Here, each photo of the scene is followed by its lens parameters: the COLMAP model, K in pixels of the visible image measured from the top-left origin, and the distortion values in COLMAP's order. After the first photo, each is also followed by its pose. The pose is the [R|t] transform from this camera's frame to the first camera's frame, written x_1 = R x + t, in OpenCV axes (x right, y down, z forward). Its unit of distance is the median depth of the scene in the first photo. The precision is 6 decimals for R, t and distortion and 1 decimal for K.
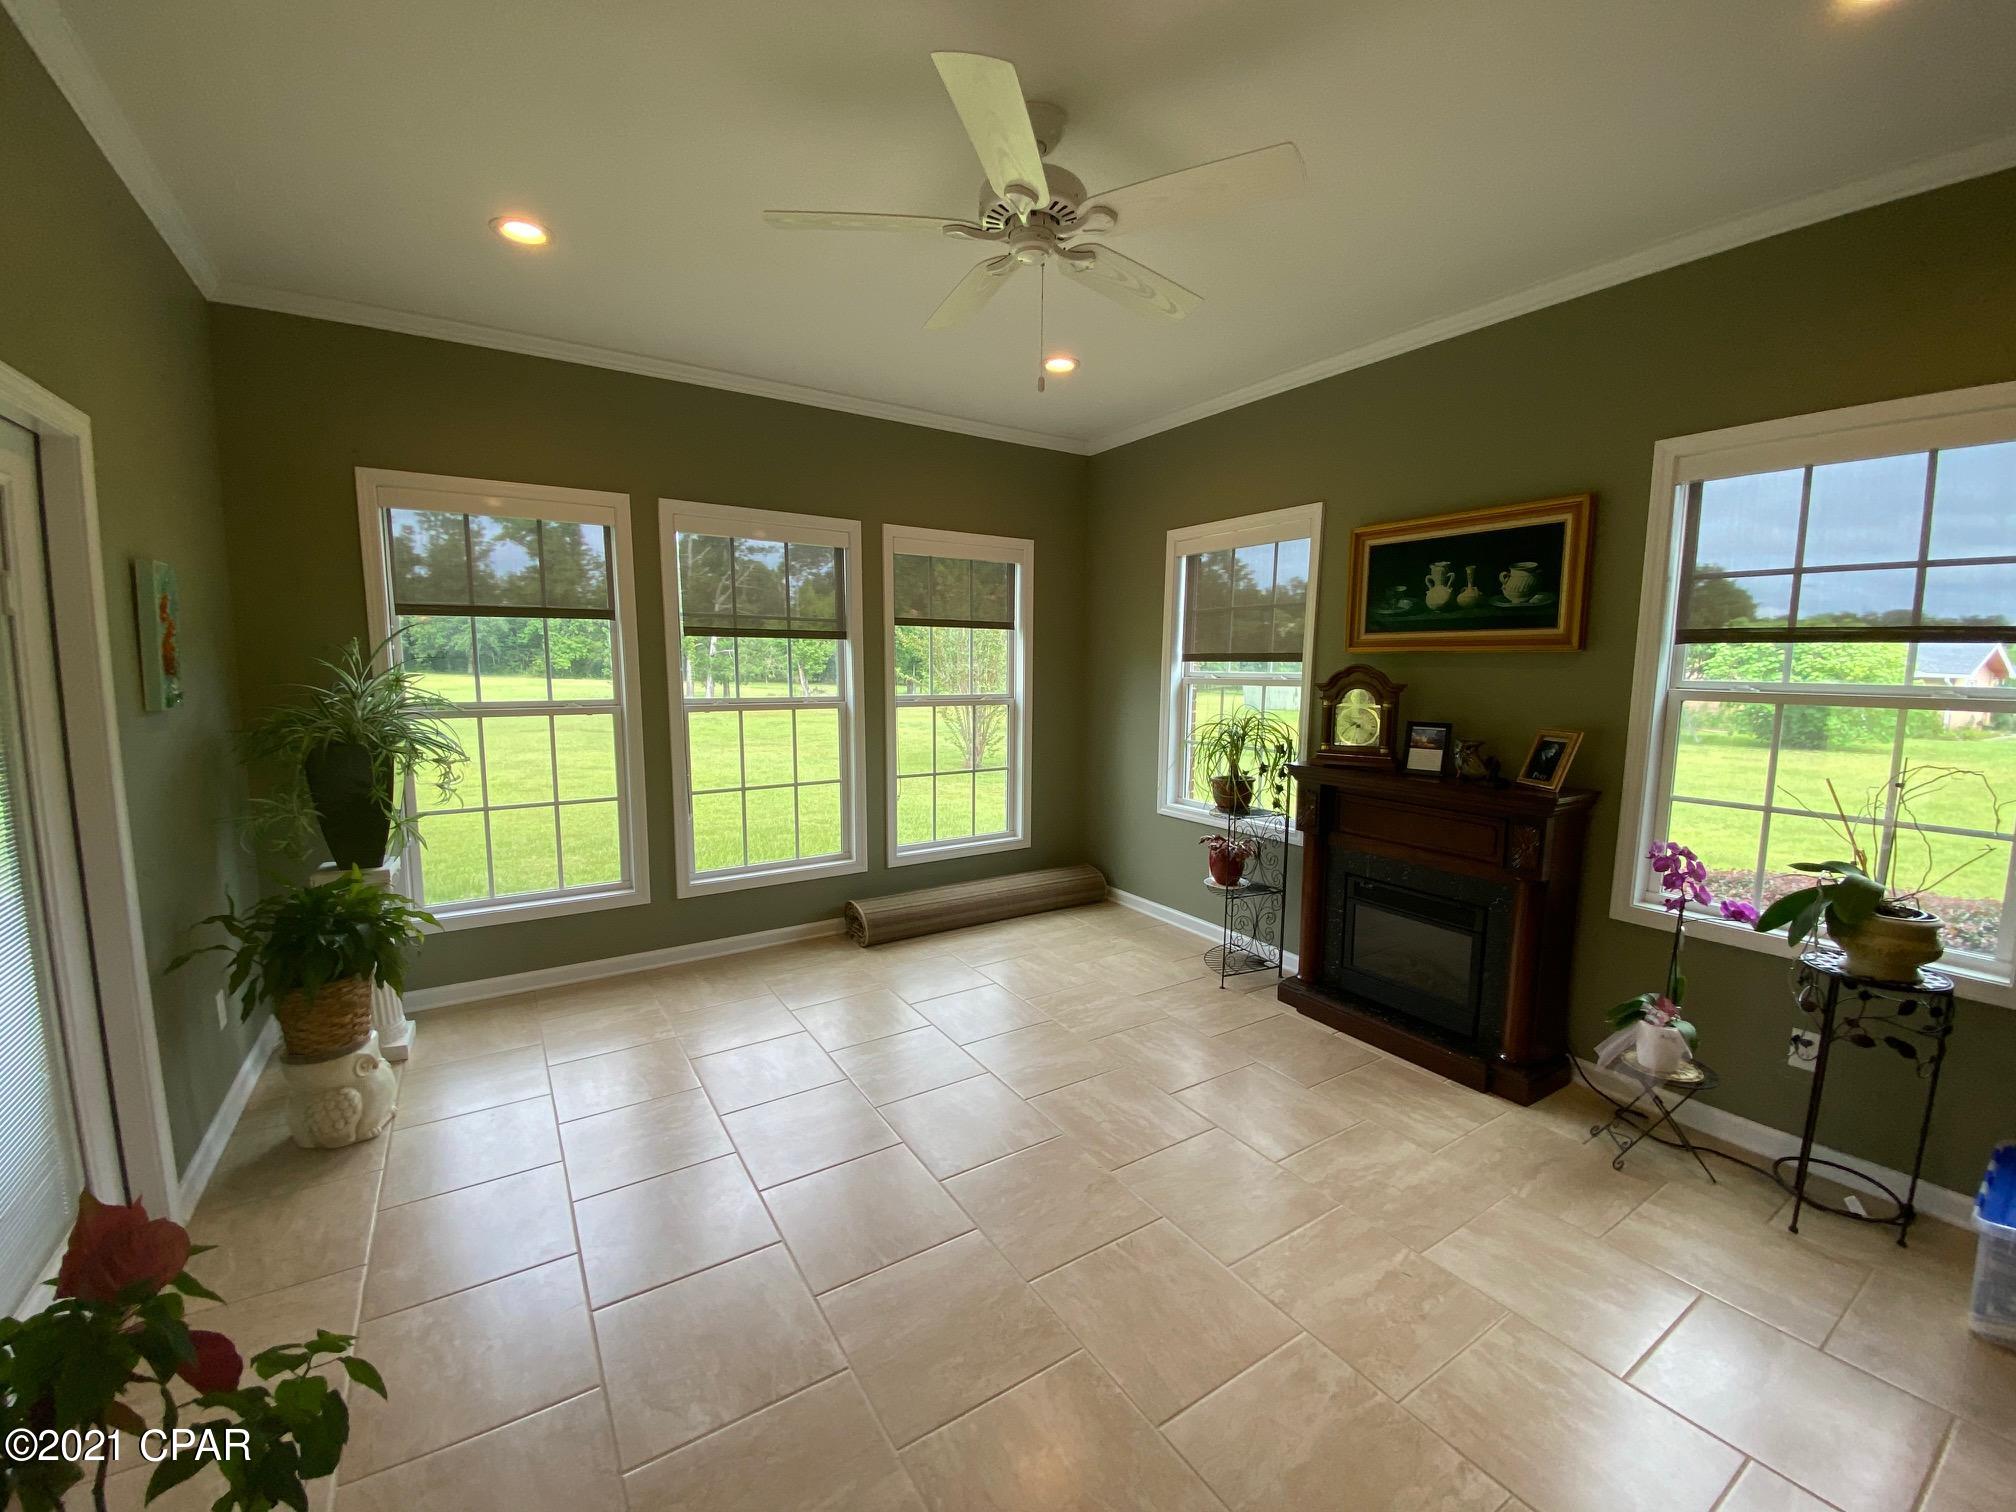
lens RADIAL K [[812.0, 0, 1004.8], [0, 812.0, 755.7], [0, 0, 1]] dist [0.031460, -0.024029]
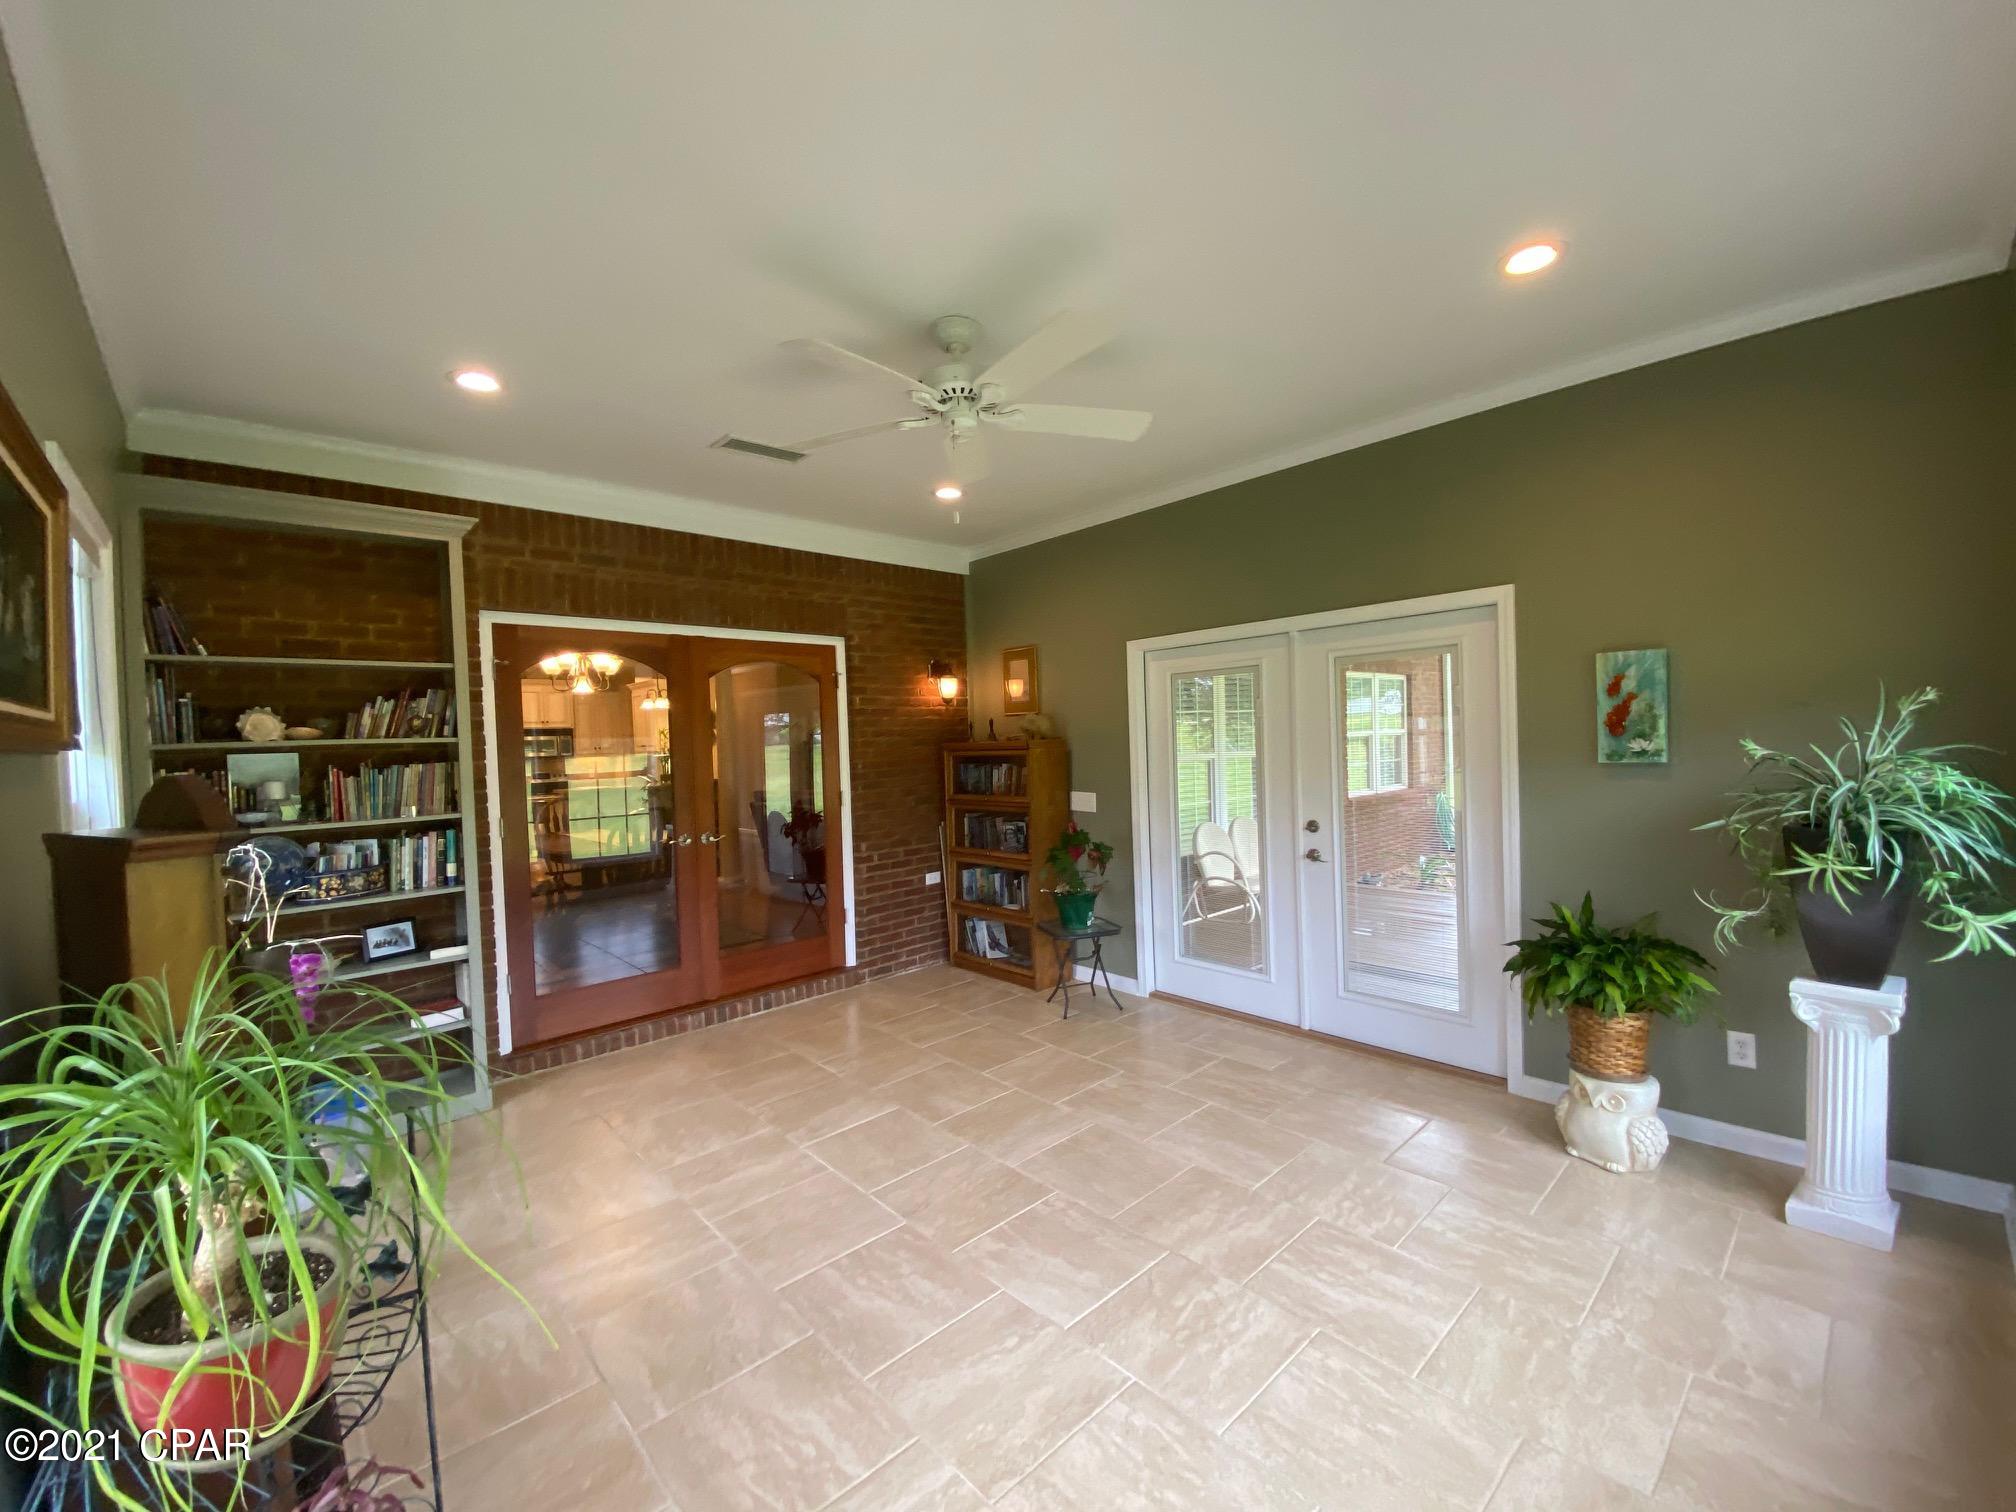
lens RADIAL K [[810.0, 0, 1008.0], [0, 810.0, 756.0], [0, 0, 1]] dist [0.044288, -0.032019]
pose [[-0.985415, 0.028257, -0.167804, 0.090014], [0.006835, 0.991893, 0.126890, -0.126755], [0.170029, 0.123893, -0.977620, 1.126415]]
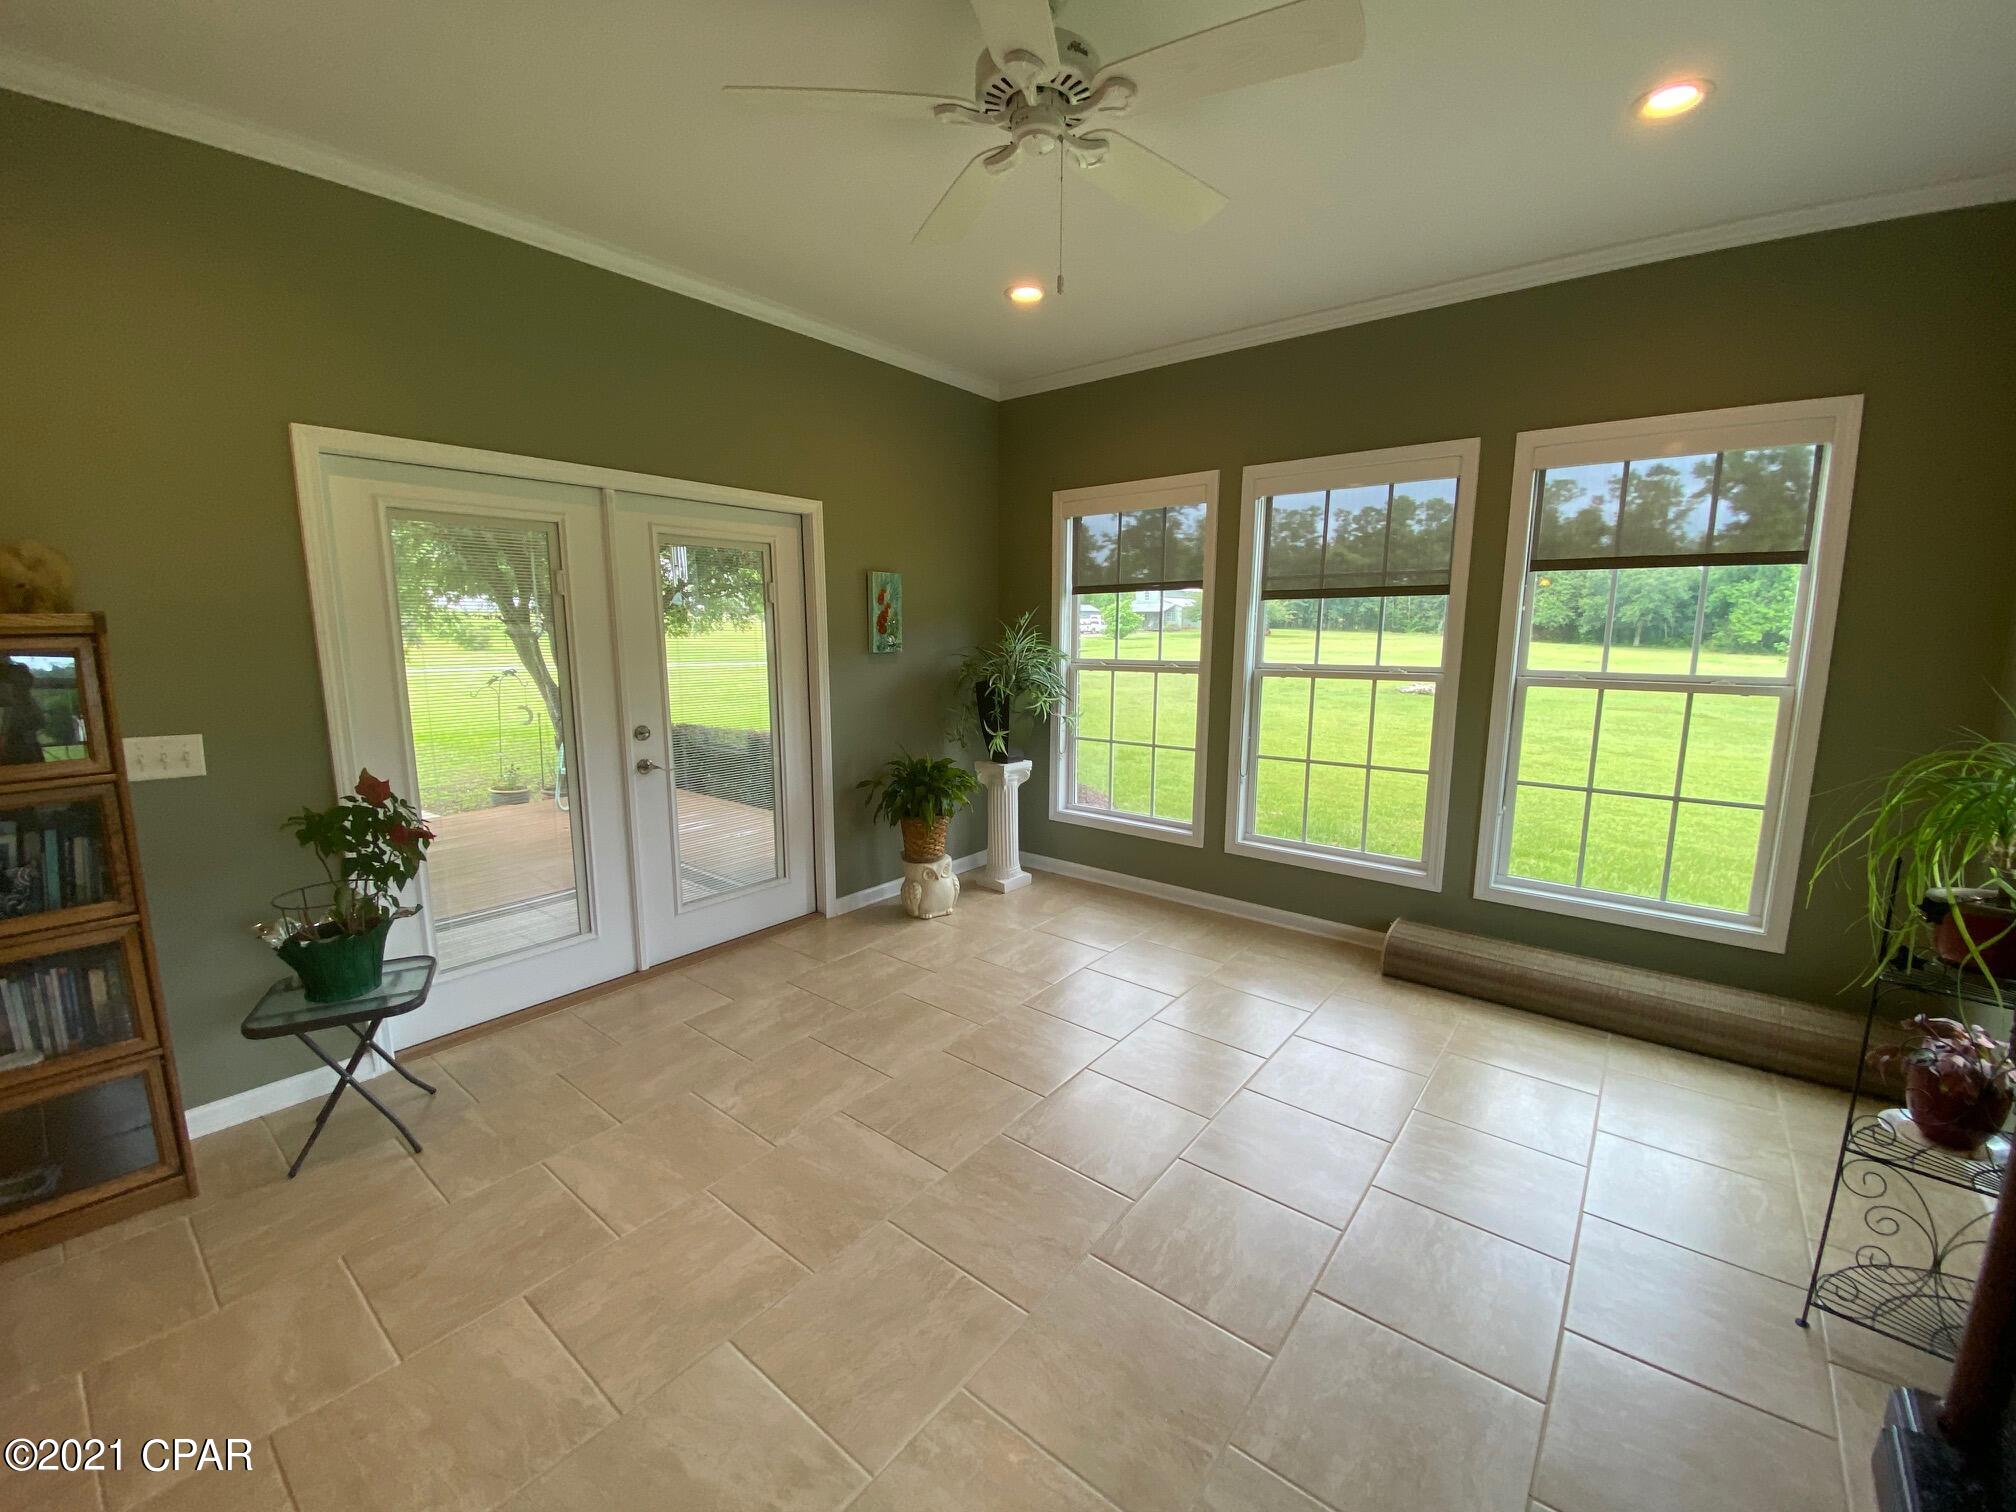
lens RADIAL K [[812.0, 0, 1004.8], [0, 812.0, 755.7], [0, 0, 1]] dist [0.031460, -0.024029]
pose [[0.315992, 0.143781, -0.937804, 0.448810], [-0.112672, 0.987142, 0.113380, -0.033142], [0.942048, 0.069837, 0.328129, 0.354215]]
